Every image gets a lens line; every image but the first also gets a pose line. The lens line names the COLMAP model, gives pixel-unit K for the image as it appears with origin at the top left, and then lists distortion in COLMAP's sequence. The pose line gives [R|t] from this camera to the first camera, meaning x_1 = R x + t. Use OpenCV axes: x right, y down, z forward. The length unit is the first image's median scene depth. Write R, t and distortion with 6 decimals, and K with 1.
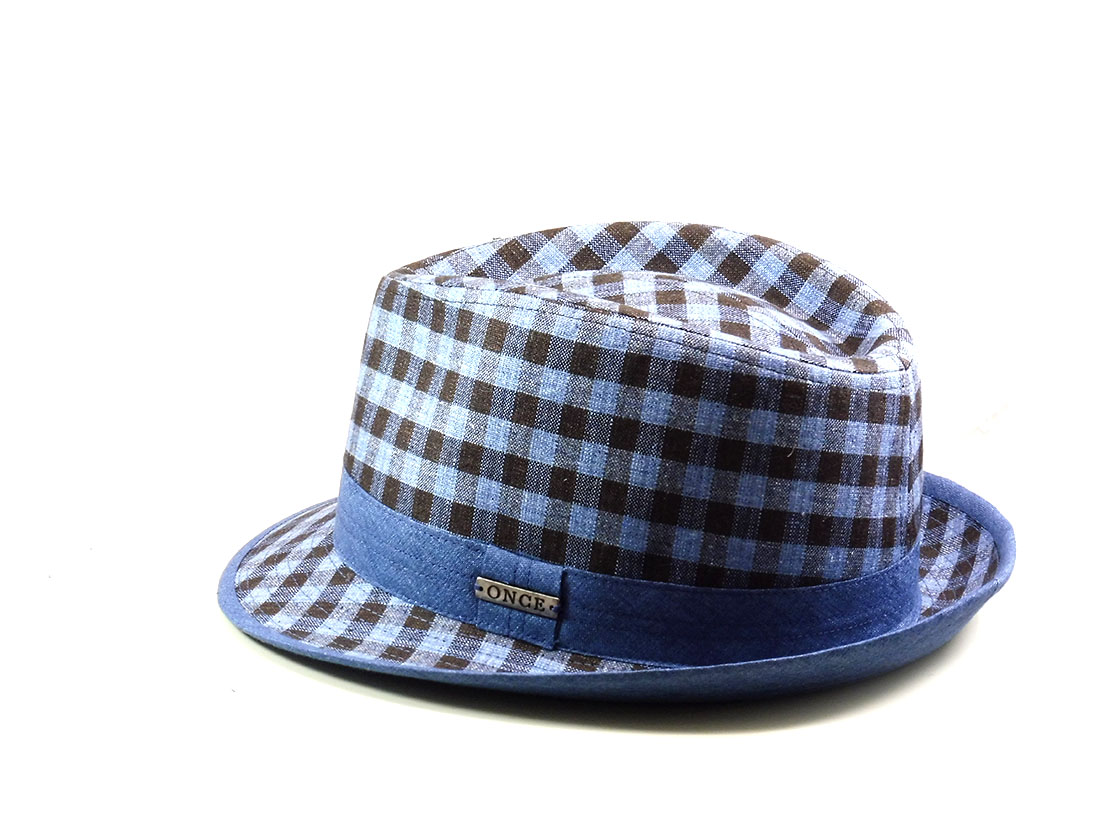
lens RADIAL K [[2664.8, 0, 551.9], [0, 2664.8, 419.4], [0, 0, 1]] dist [0.500449, 0.000000]
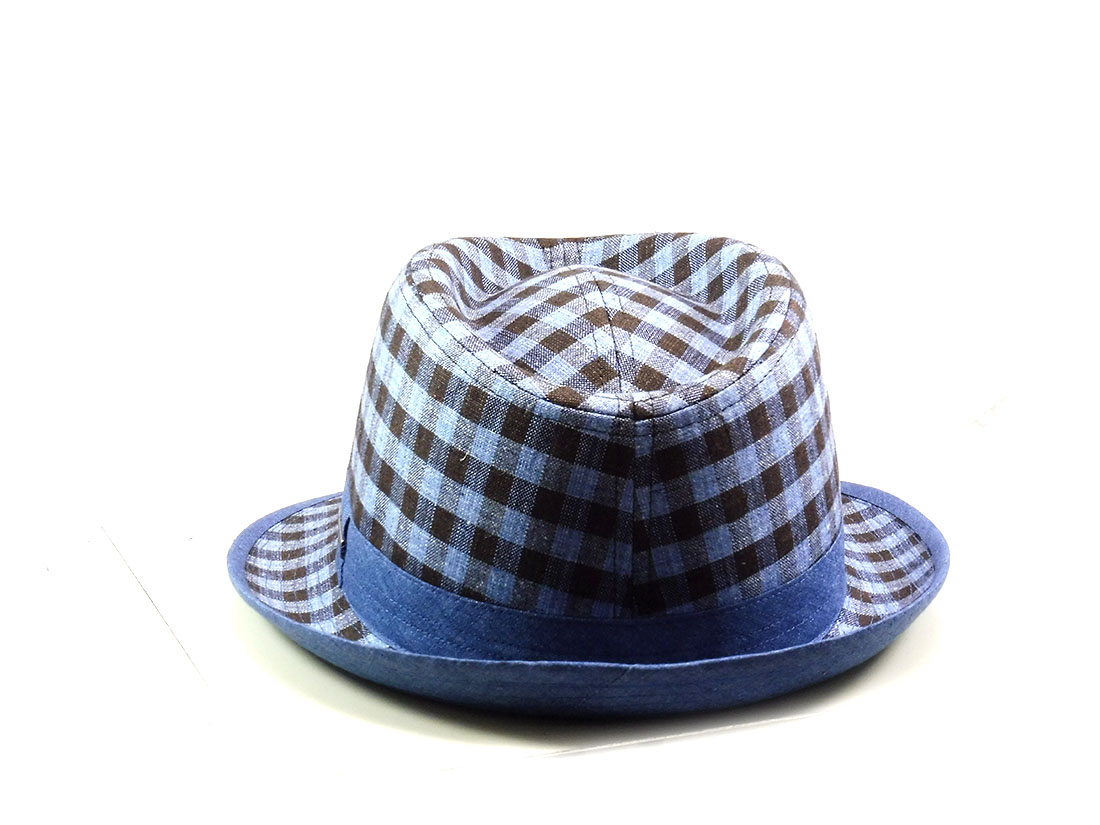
lens RADIAL K [[2664.8, 0, 547.9], [0, 2664.8, 405.5], [0, 0, 1]] dist [0.500449, 0.000000]
pose [[0.527157, 0.235631, -0.816446, 0.889639], [-0.246147, 0.961938, 0.118690, -0.128357], [0.813337, 0.138397, 0.565092, 0.461157]]
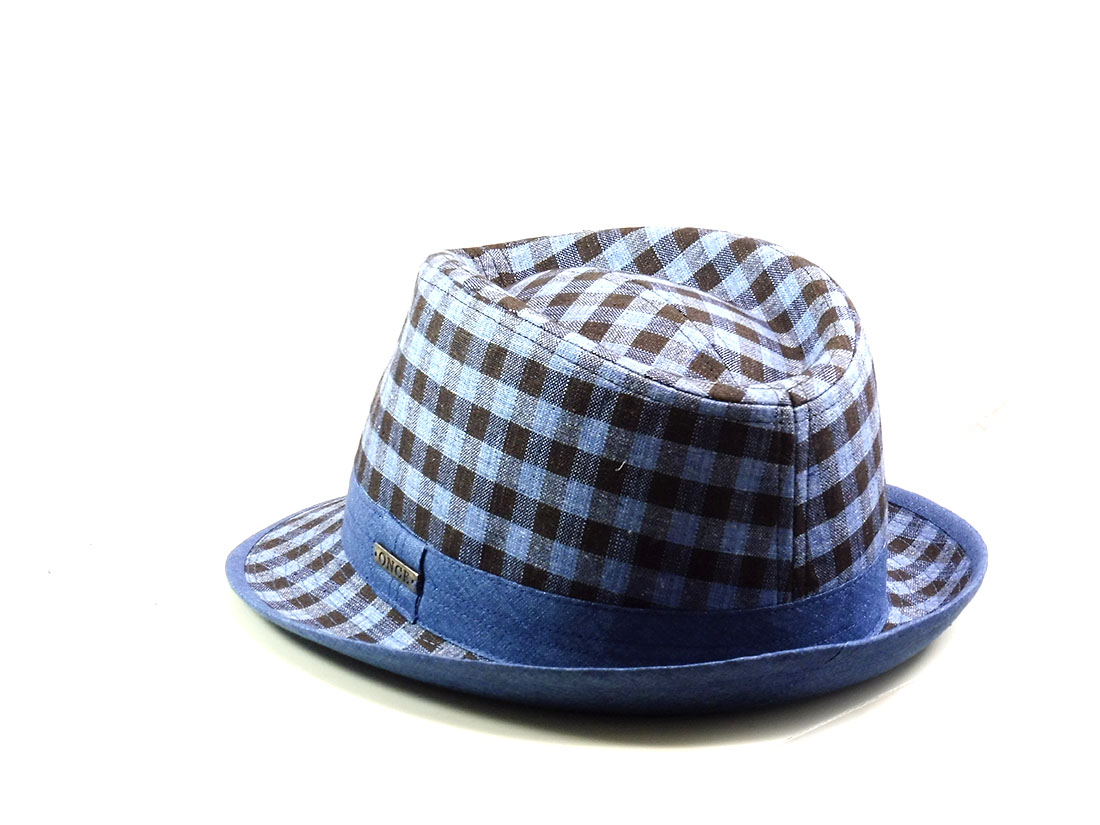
lens RADIAL K [[2664.8, 0, 551.5], [0, 2664.8, 413.6], [0, 0, 1]] dist [0.500449, 0.000000]
pose [[0.848018, 0.149802, -0.508355, 0.552540], [-0.153858, 0.987496, 0.034335, -0.036065], [0.507142, 0.049097, 0.860463, 0.145500]]
